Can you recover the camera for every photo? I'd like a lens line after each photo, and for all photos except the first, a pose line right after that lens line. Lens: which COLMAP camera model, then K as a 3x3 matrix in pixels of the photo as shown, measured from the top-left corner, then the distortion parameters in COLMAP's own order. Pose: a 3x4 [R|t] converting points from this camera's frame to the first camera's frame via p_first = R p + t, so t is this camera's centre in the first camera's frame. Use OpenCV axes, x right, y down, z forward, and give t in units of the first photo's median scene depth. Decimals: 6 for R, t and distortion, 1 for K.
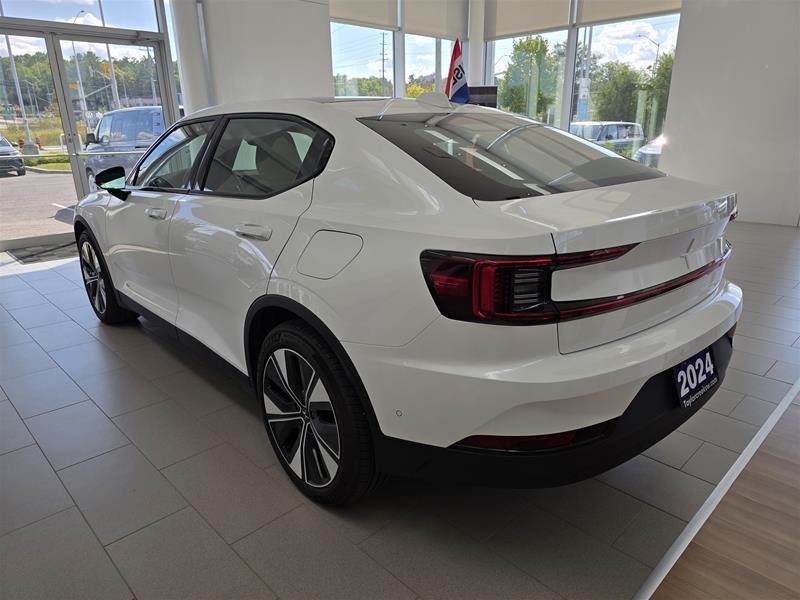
lens RADIAL K [[542.8, 0, 400.6], [0, 542.8, 301.2], [0, 0, 1]] dist [0.018141, -0.007611]
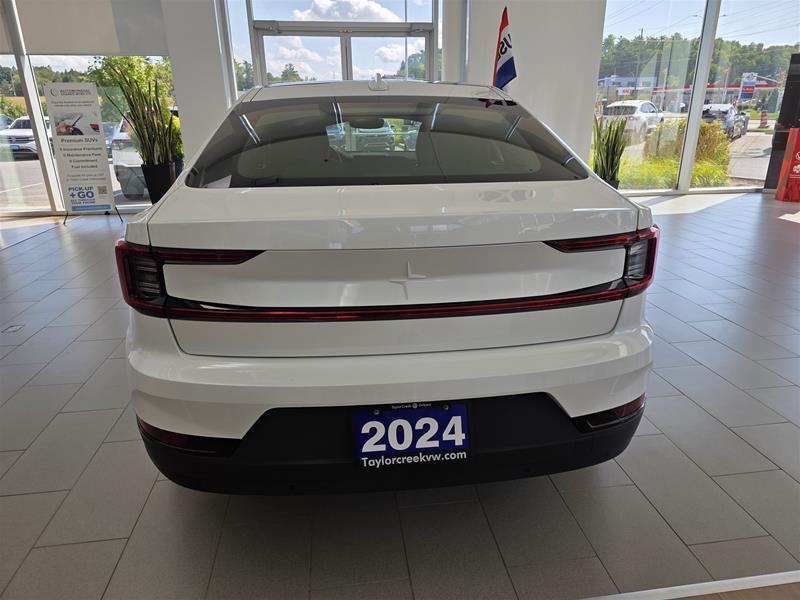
lens RADIAL K [[542.8, 0, 399.0], [0, 542.8, 299.6], [0, 0, 1]] dist [0.018141, -0.007611]
pose [[0.803722, 0.189154, -0.564138, 0.540373], [-0.173395, 0.981430, 0.082036, -0.066620], [0.569179, 0.031885, 0.821595, 0.204504]]
